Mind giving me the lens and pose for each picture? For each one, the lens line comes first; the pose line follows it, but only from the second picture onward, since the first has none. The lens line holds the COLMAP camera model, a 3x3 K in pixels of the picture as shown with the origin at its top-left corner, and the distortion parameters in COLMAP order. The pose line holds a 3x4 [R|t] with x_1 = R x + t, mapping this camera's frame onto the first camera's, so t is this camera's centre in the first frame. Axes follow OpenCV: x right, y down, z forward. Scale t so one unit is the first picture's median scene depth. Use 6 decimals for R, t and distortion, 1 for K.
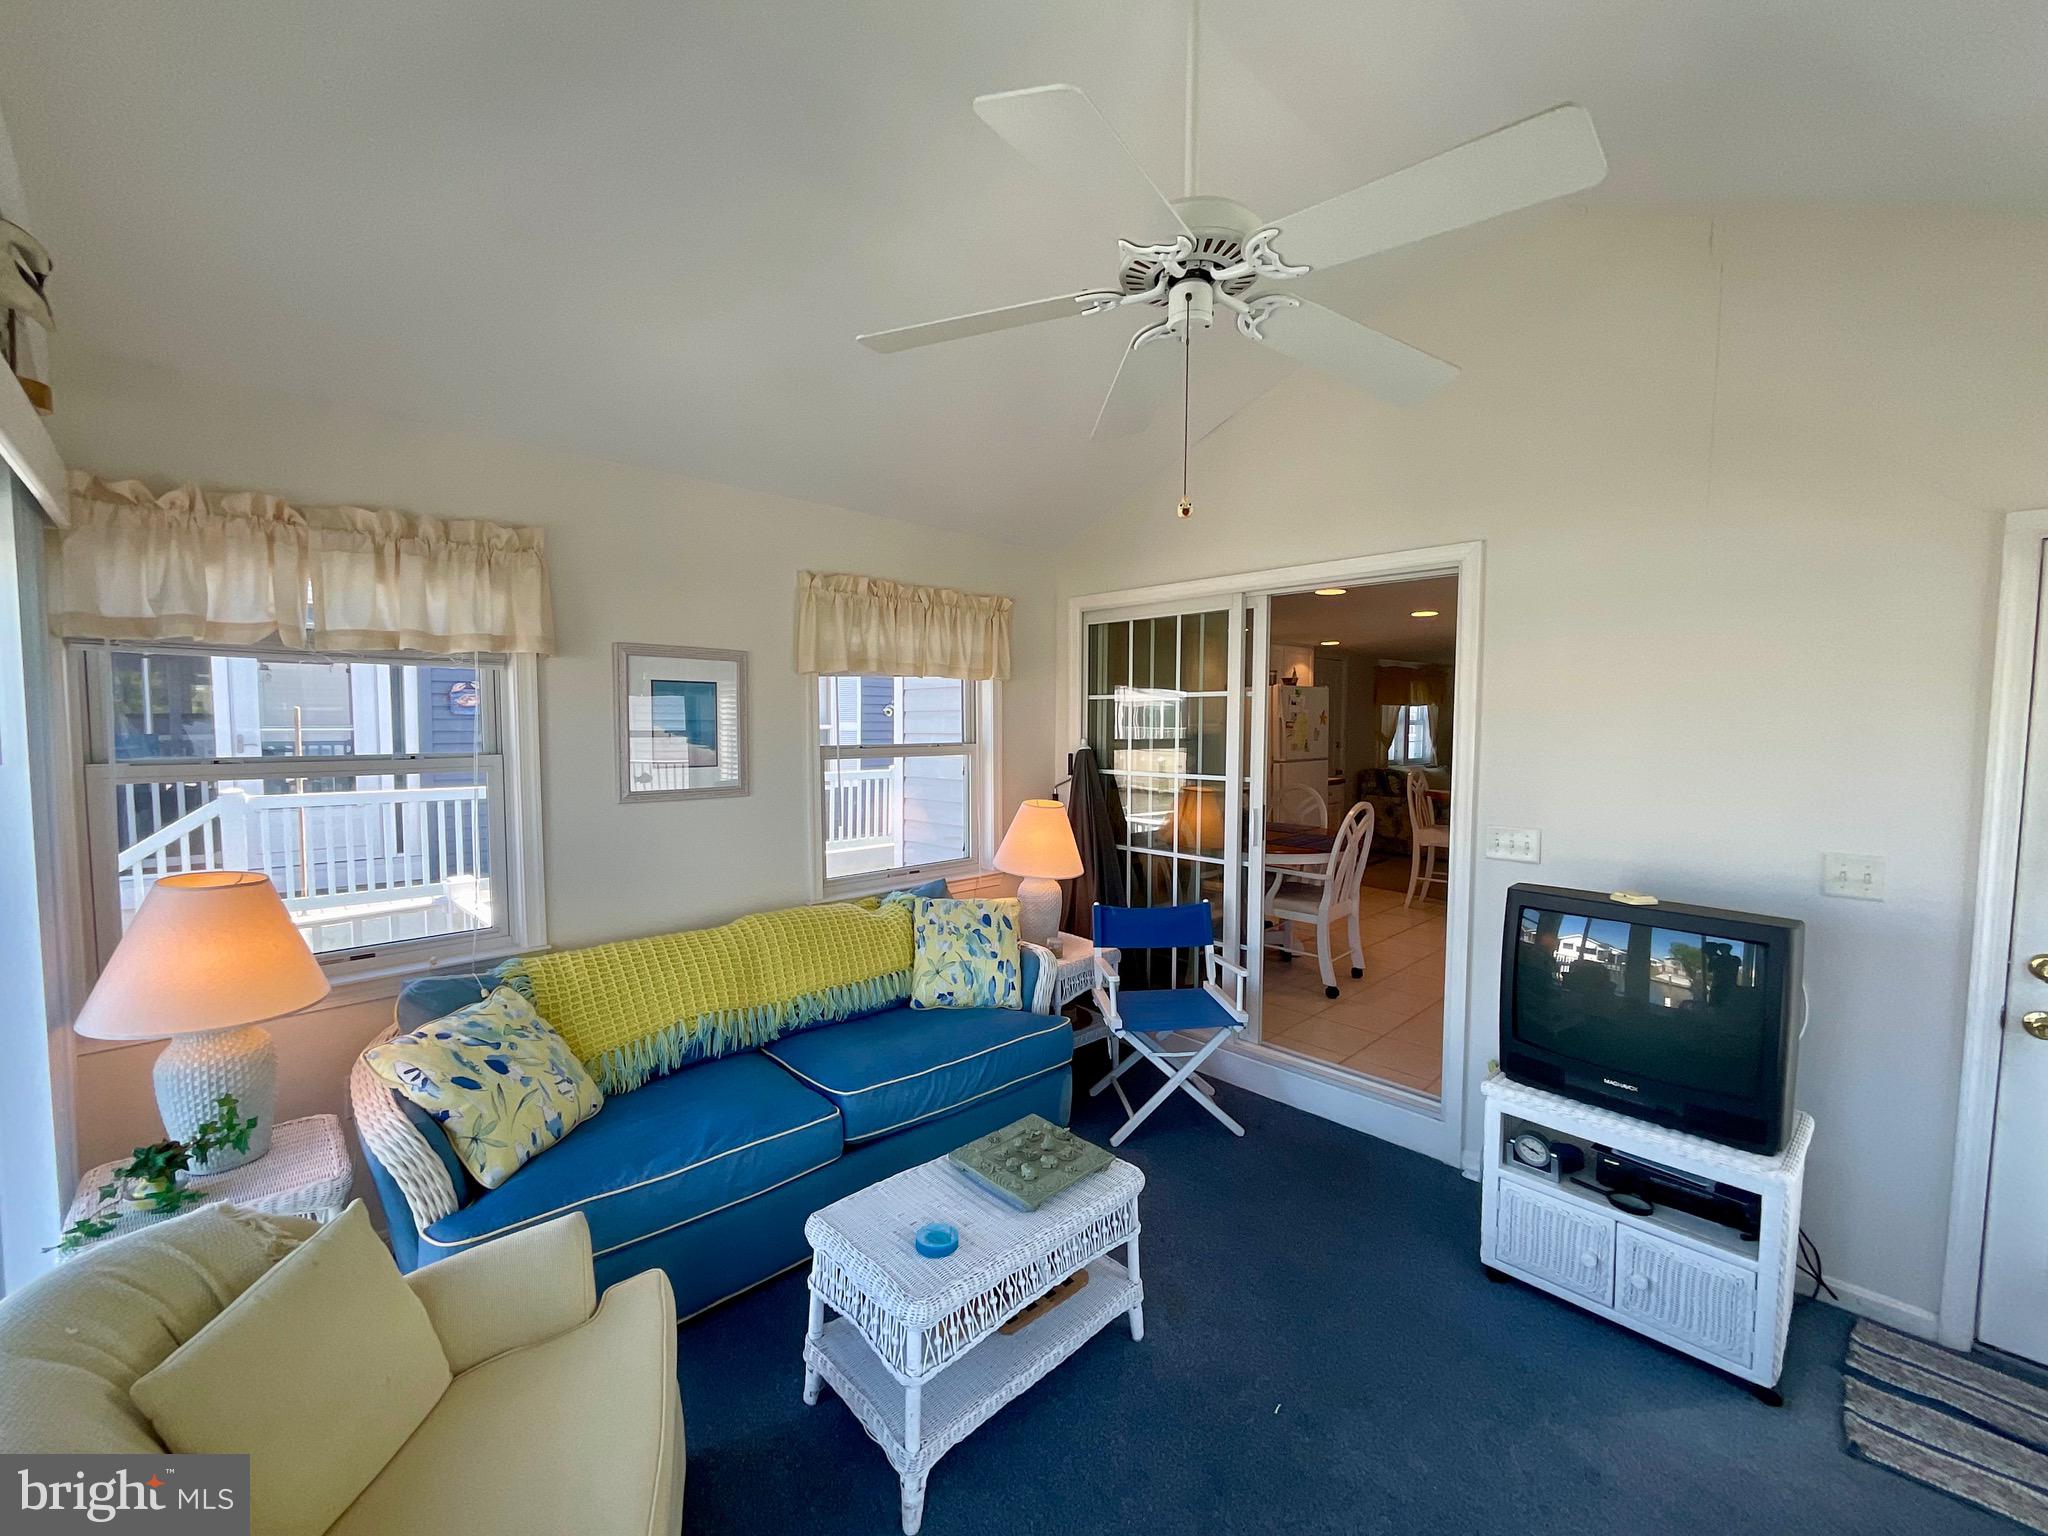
lens RADIAL K [[821.8, 0, 1025.6], [0, 821.8, 772.2], [0, 0, 1]] dist [-0.001078, -0.000489]
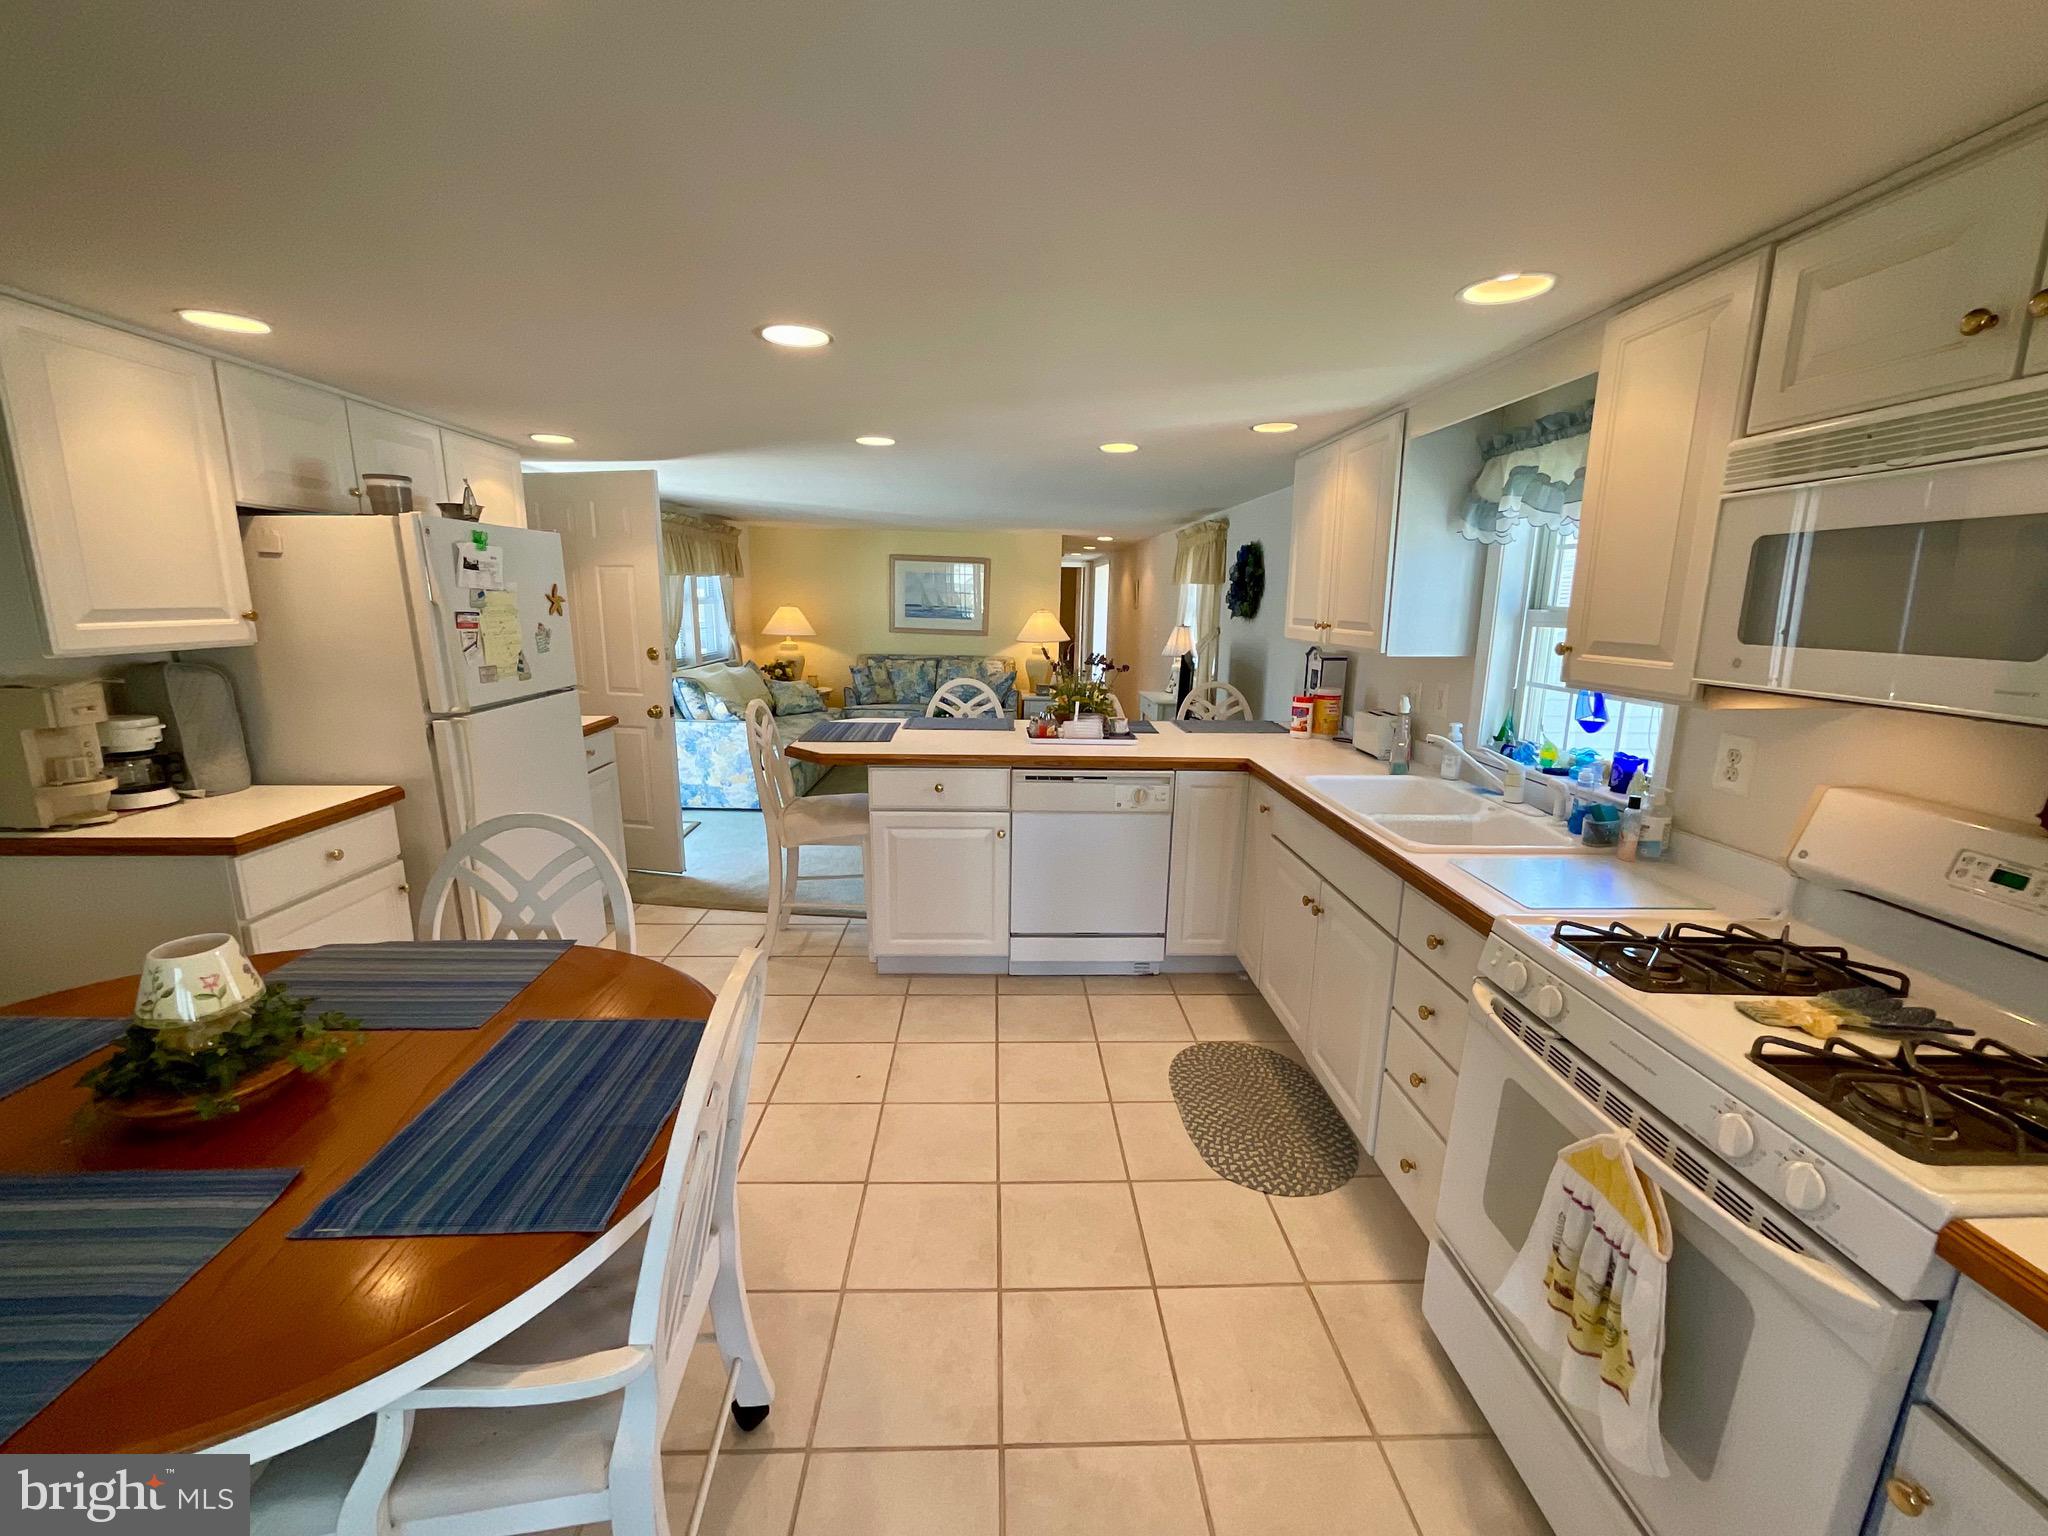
lens RADIAL K [[831.4, 0, 1024.0], [0, 831.4, 768.0], [0, 0, 1]] dist [0.000056, 0.000204]
pose [[0.669127, -0.146583, 0.728548, 0.432771], [0.033676, 0.985328, 0.167317, -0.099580], [-0.742385, -0.087421, 0.664246, 1.143671]]
